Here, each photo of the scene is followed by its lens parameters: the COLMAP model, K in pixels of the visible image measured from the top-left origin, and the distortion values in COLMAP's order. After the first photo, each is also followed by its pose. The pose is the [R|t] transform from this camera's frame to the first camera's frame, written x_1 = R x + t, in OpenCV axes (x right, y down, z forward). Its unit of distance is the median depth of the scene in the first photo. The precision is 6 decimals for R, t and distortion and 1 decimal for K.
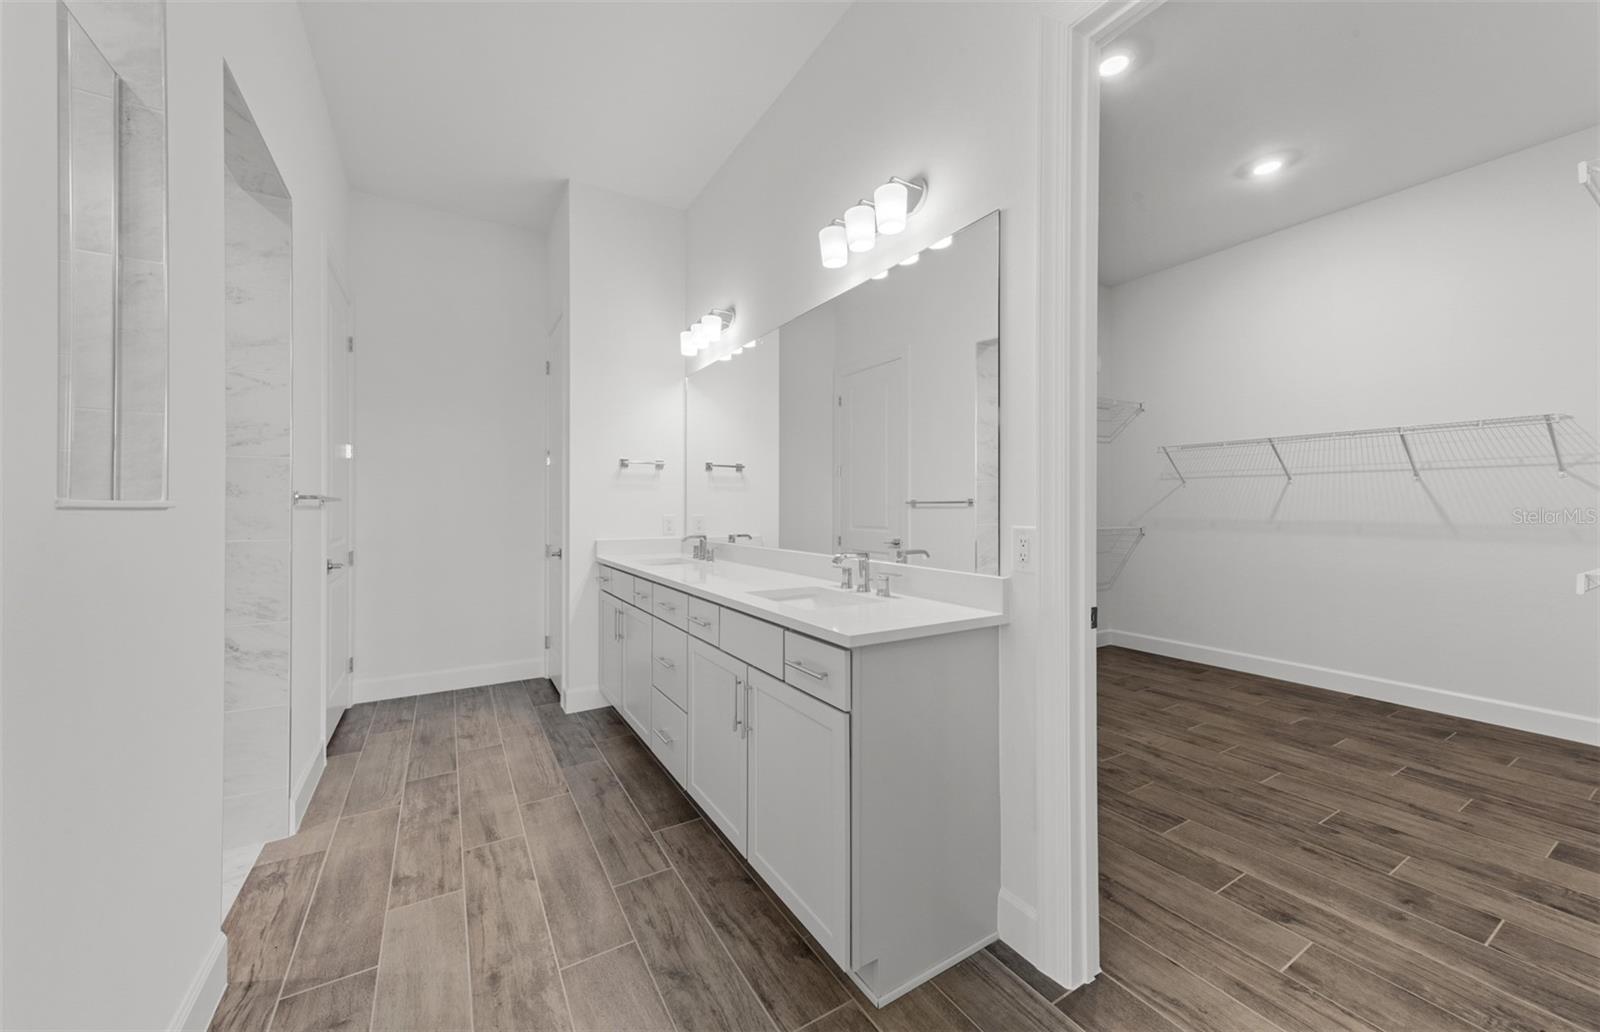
lens RADIAL K [[590.0, 0, 797.0], [0, 590.0, 505.6], [0, 0, 1]] dist [0.006769, 0.000027]
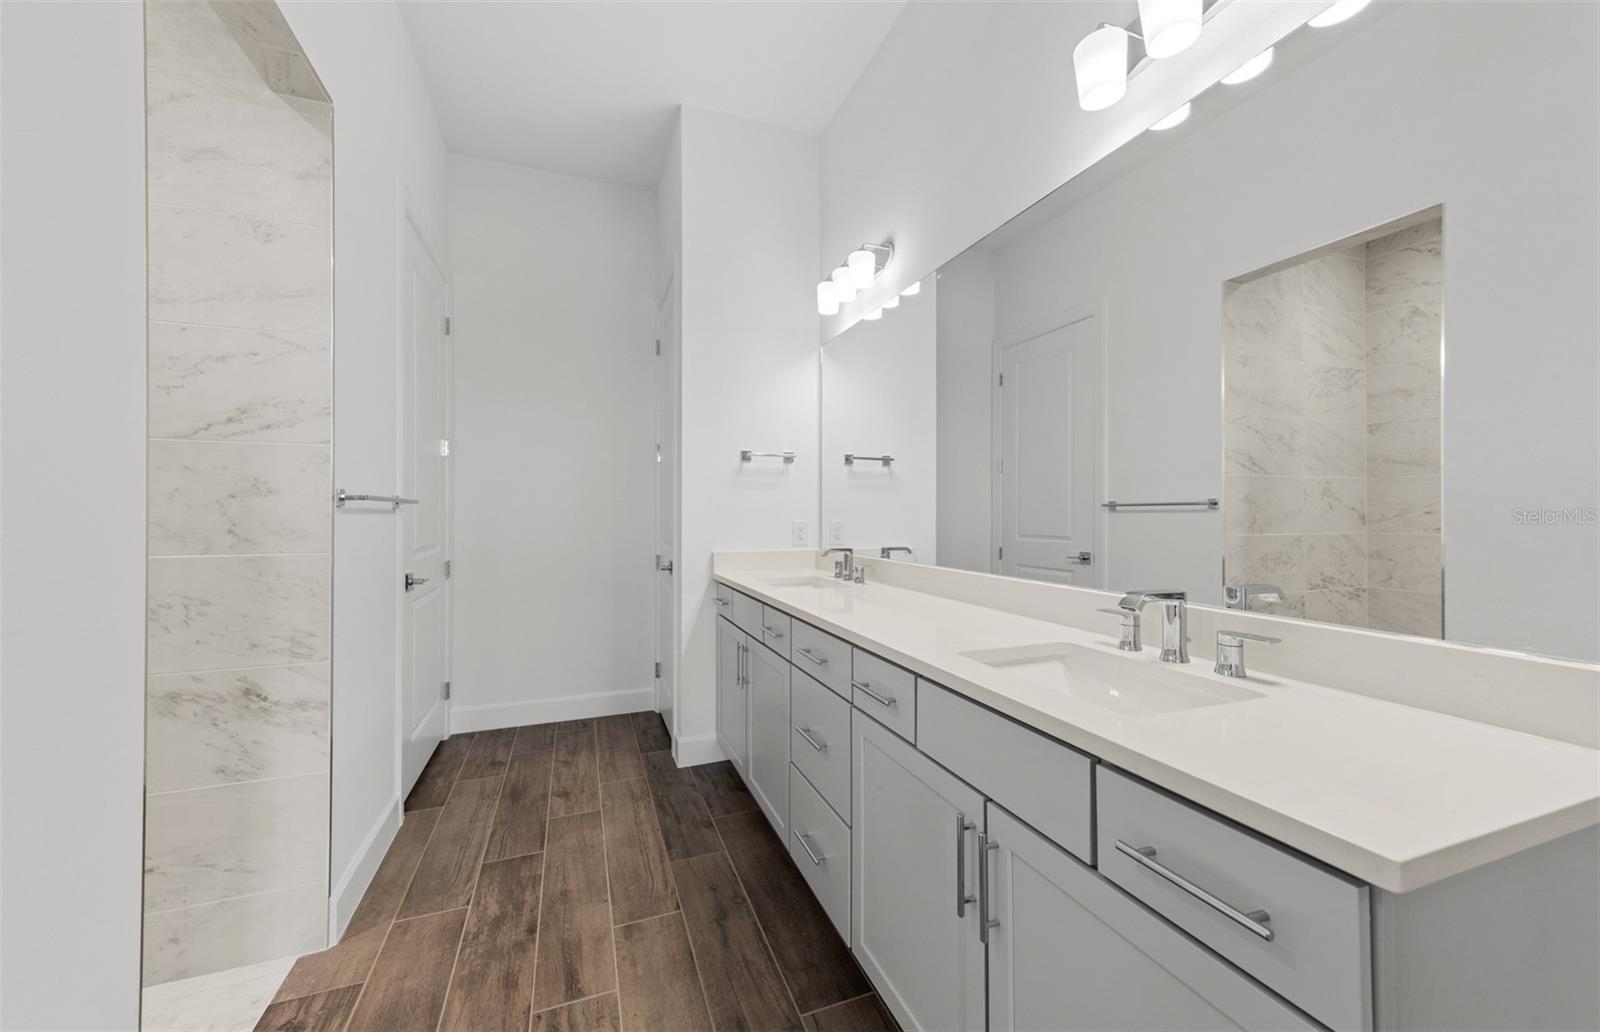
lens RADIAL K [[597.0, 0, 779.5], [0, 597.0, 513.1], [0, 0, 1]] dist [0.008776, -0.000002]
pose [[0.978063, 0.000055, -0.208311, -0.110058], [0.001008, 0.999987, 0.004999, 0.002237], [0.208309, -0.005099, 0.978050, 0.300493]]
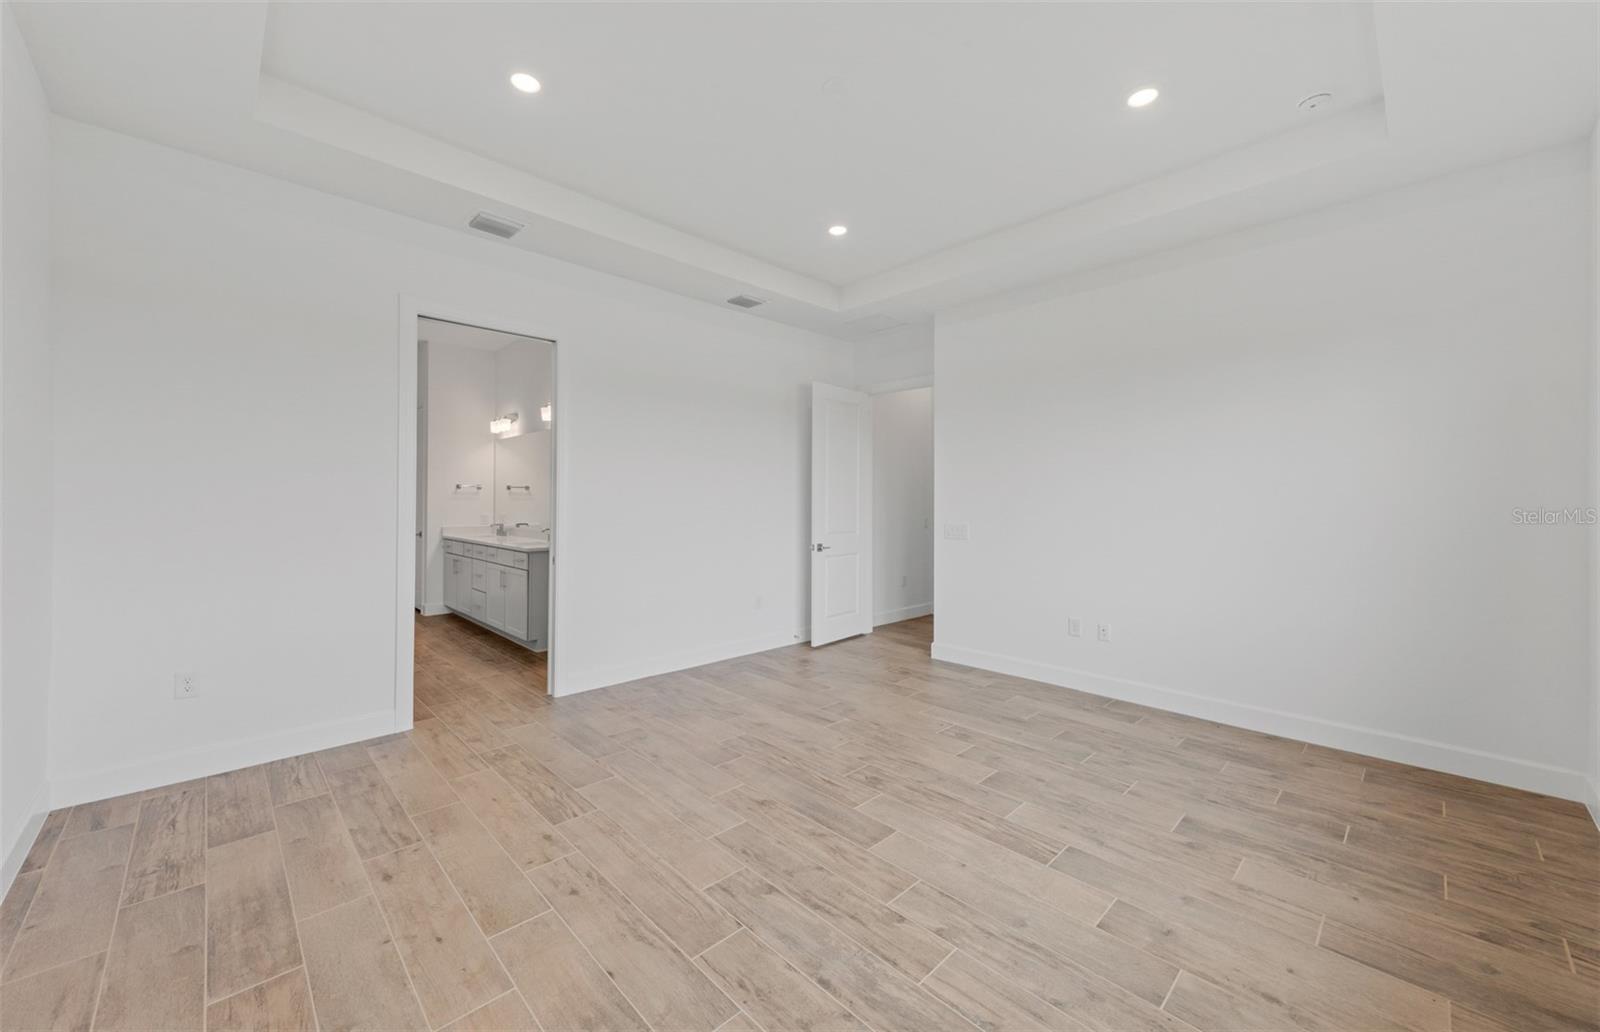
lens RADIAL K [[607.6, 0, 802.1], [0, 607.6, 498.7], [0, 0, 1]] dist [0.011292, -0.000026]
pose [[0.975366, 0.002260, 0.220583, 0.493278], [-0.001492, 0.999992, -0.003647, -0.037547], [-0.220589, 0.003228, 0.975361, -1.617343]]
